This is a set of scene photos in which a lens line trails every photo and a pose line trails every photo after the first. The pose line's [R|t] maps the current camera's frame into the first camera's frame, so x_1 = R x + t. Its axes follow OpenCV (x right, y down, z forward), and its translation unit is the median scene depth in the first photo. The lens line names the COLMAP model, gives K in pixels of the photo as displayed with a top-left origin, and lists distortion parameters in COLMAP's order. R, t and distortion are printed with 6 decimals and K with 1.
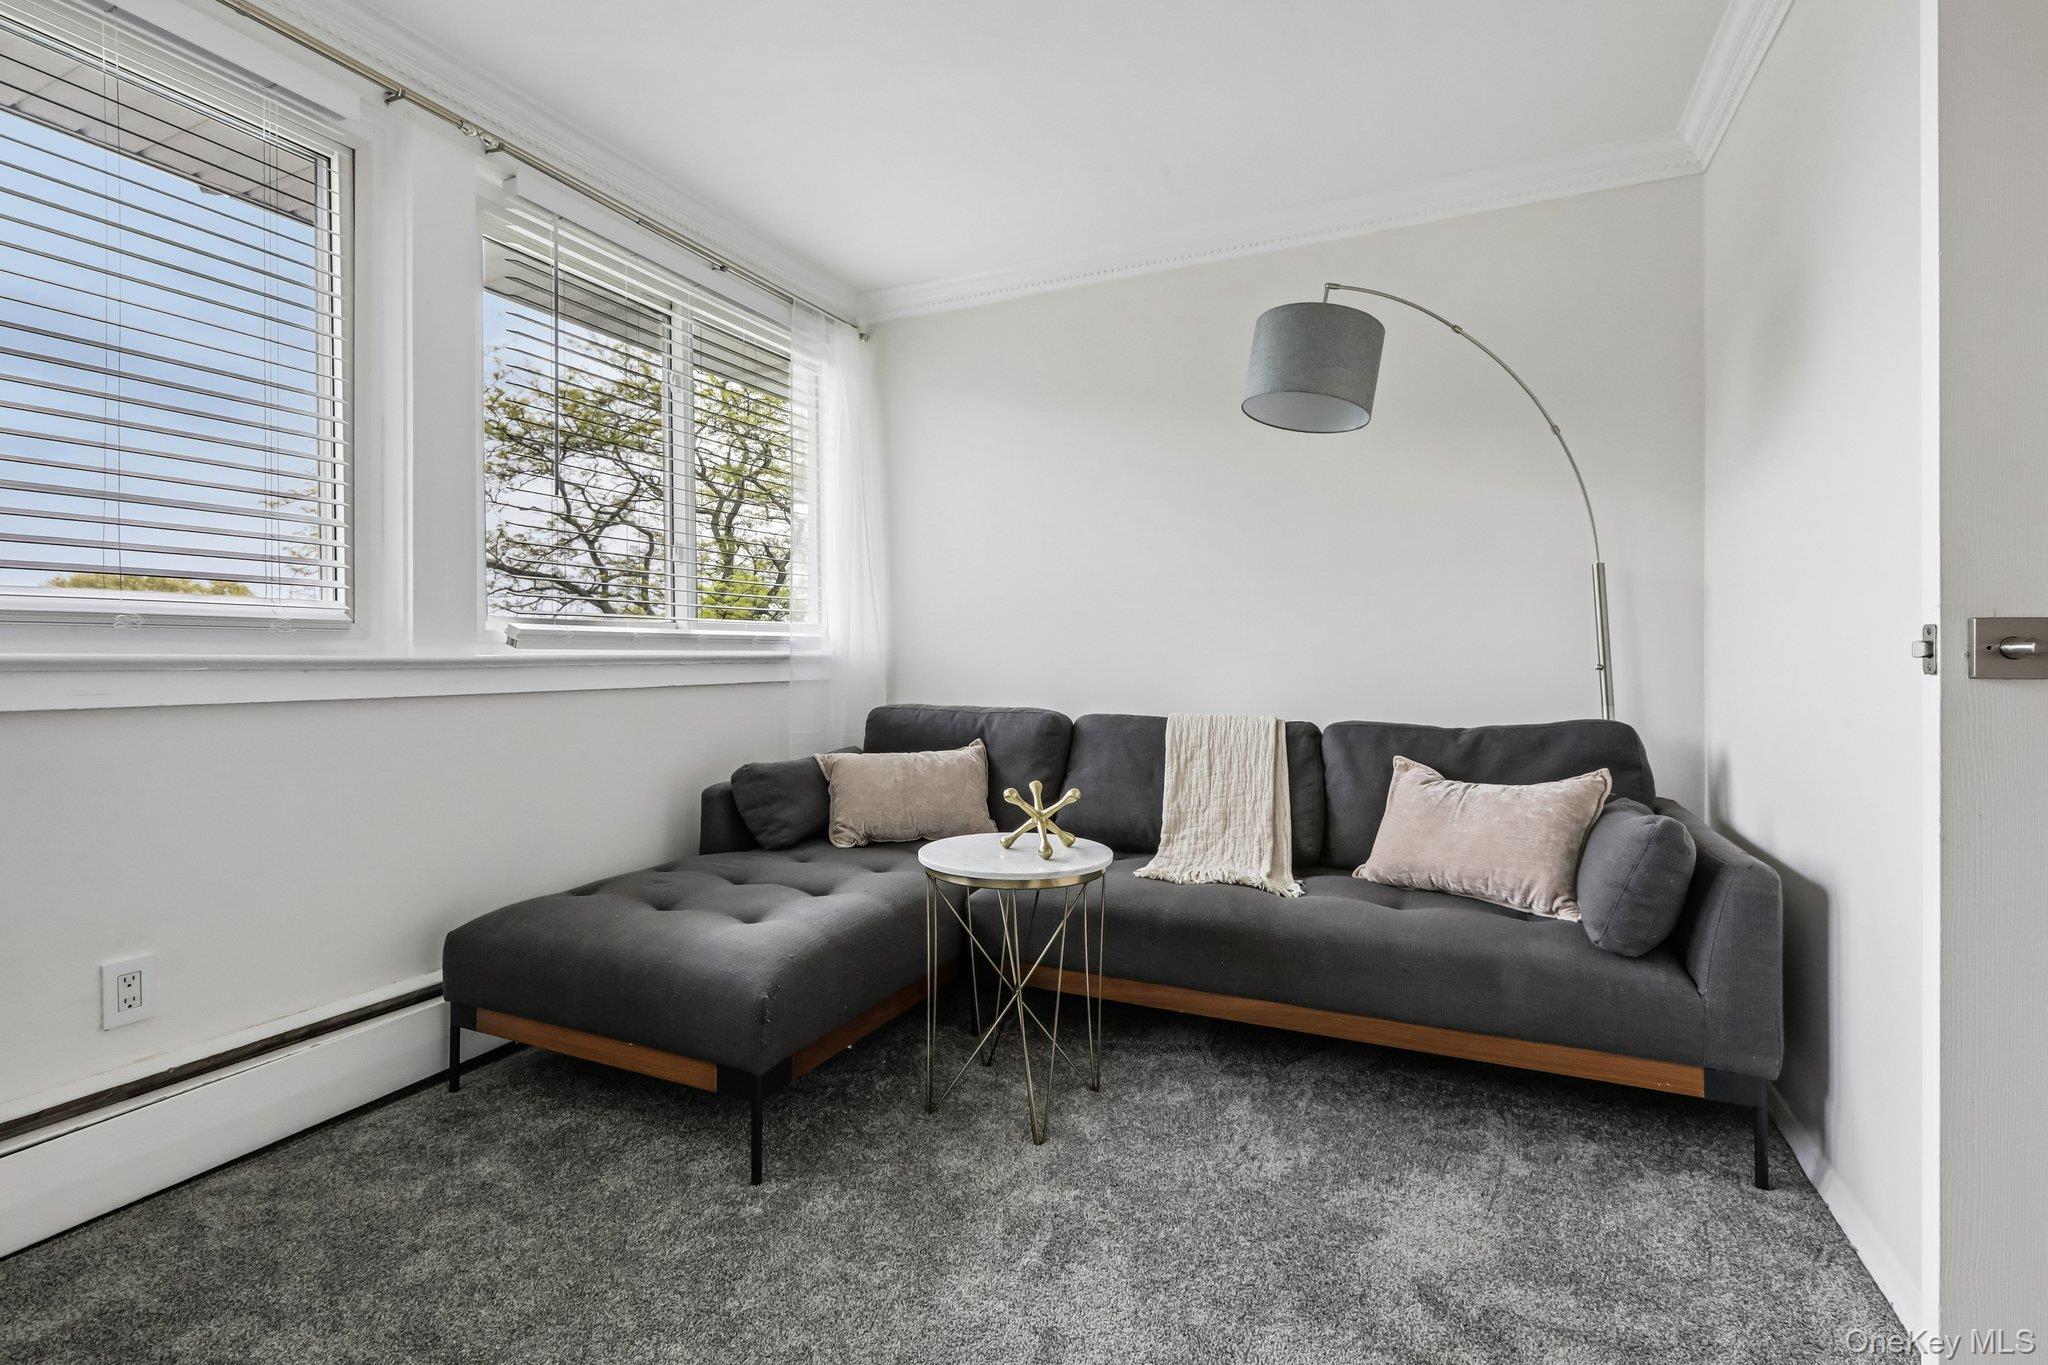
lens RADIAL K [[924.3, 0, 1032.8], [0, 924.3, 669.8], [0, 0, 1]] dist [-0.001033, 0.000687]
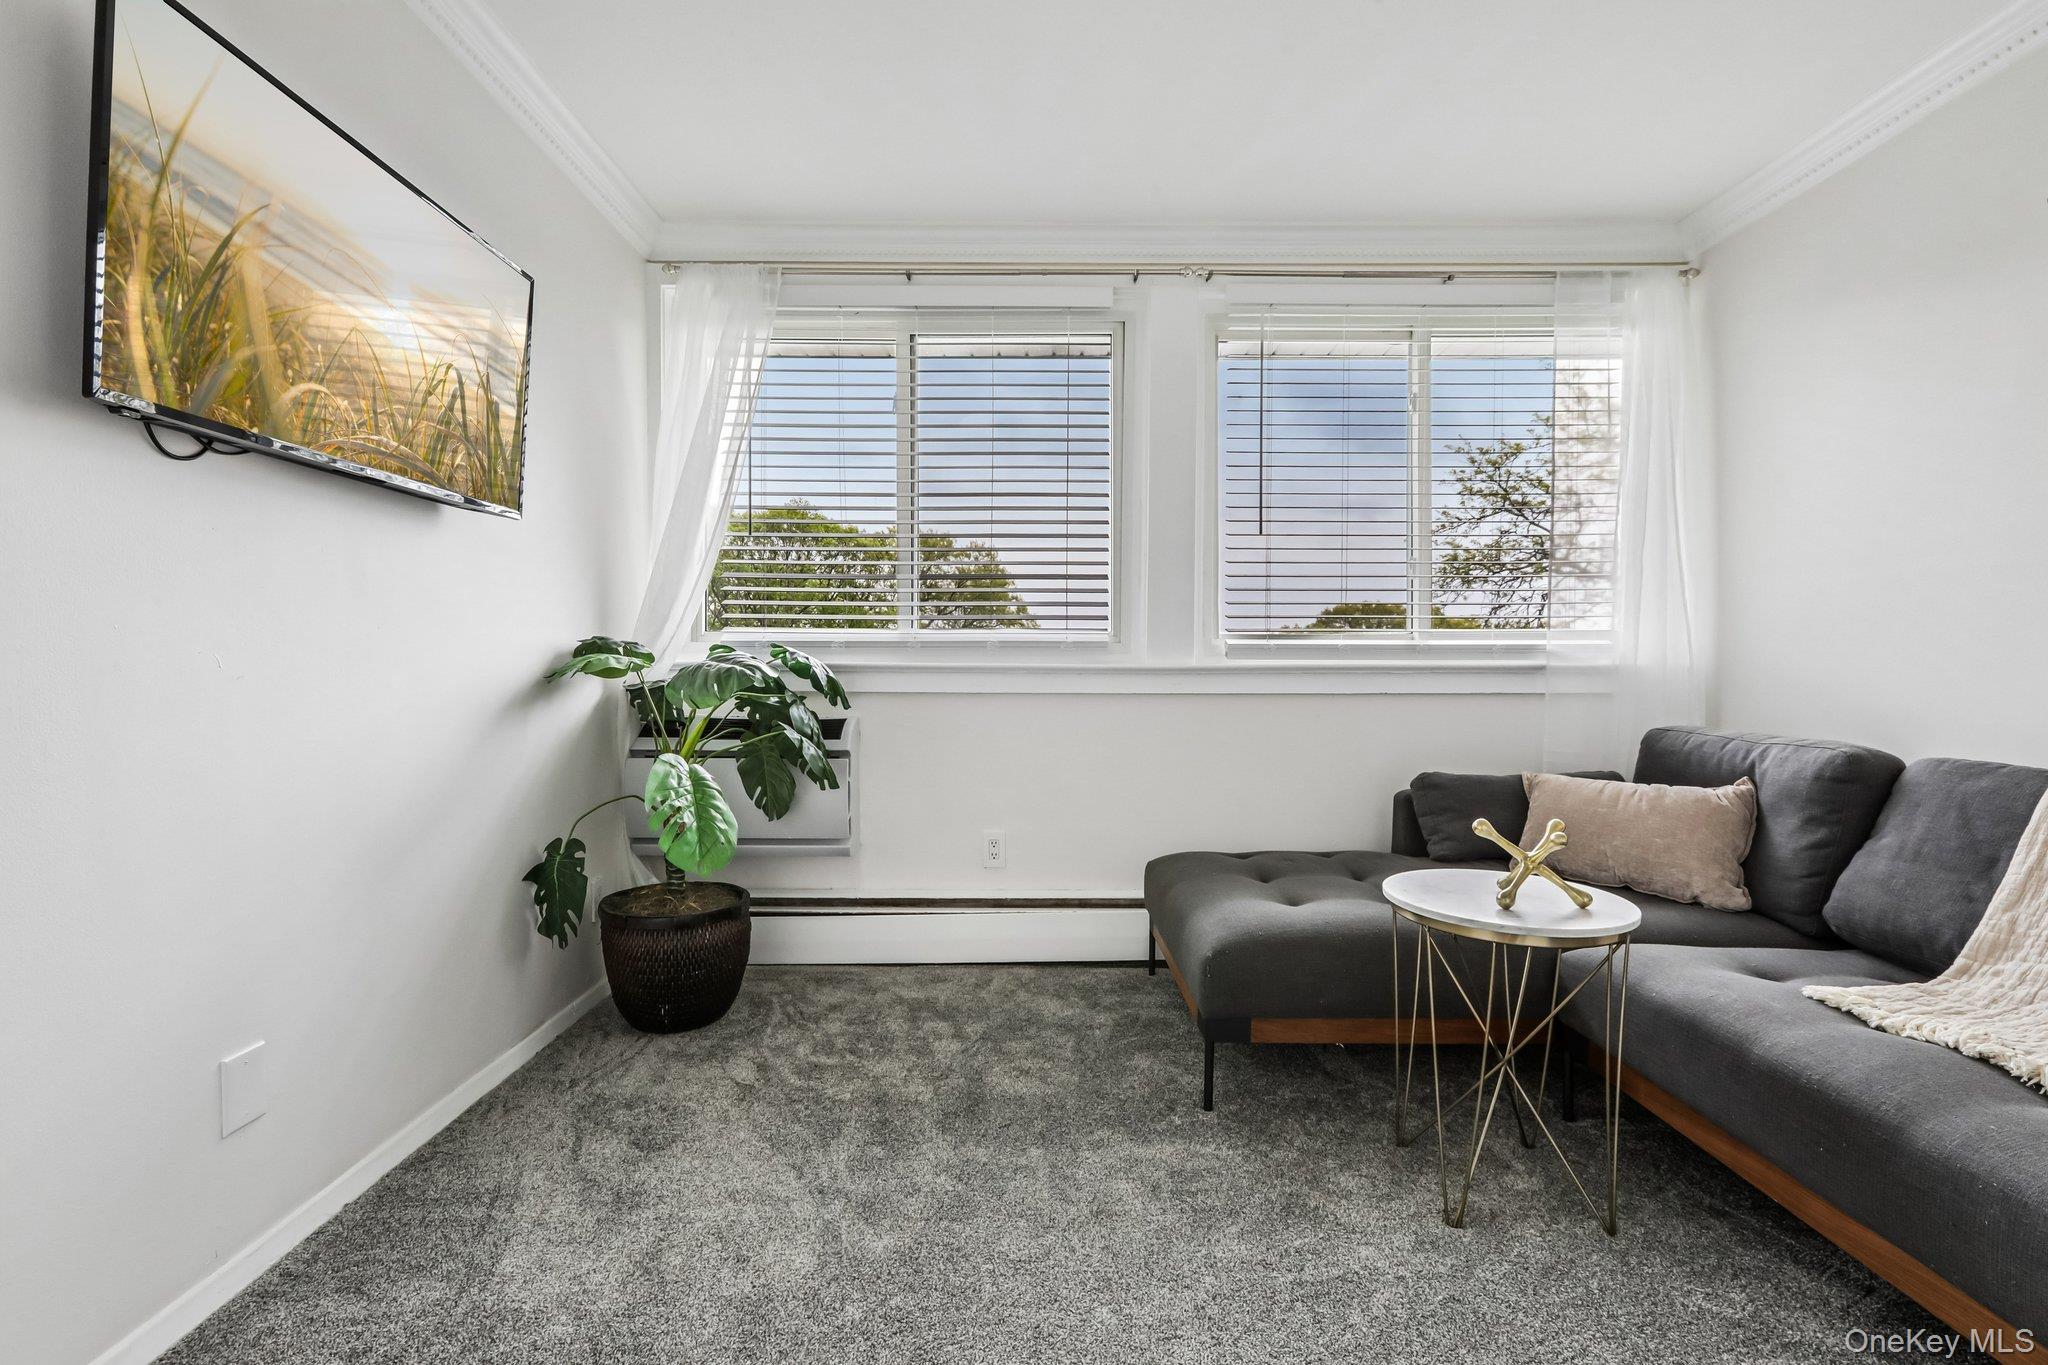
lens RADIAL K [[924.3, 0, 1042.8], [0, 924.3, 689.7], [0, 0, 1]] dist [-0.001033, 0.000687]
pose [[0.428527, 0.025458, -0.903170, 0.423413], [-0.015351, 0.999664, 0.020894, -0.003092], [0.903399, 0.004911, 0.428773, 0.187948]]
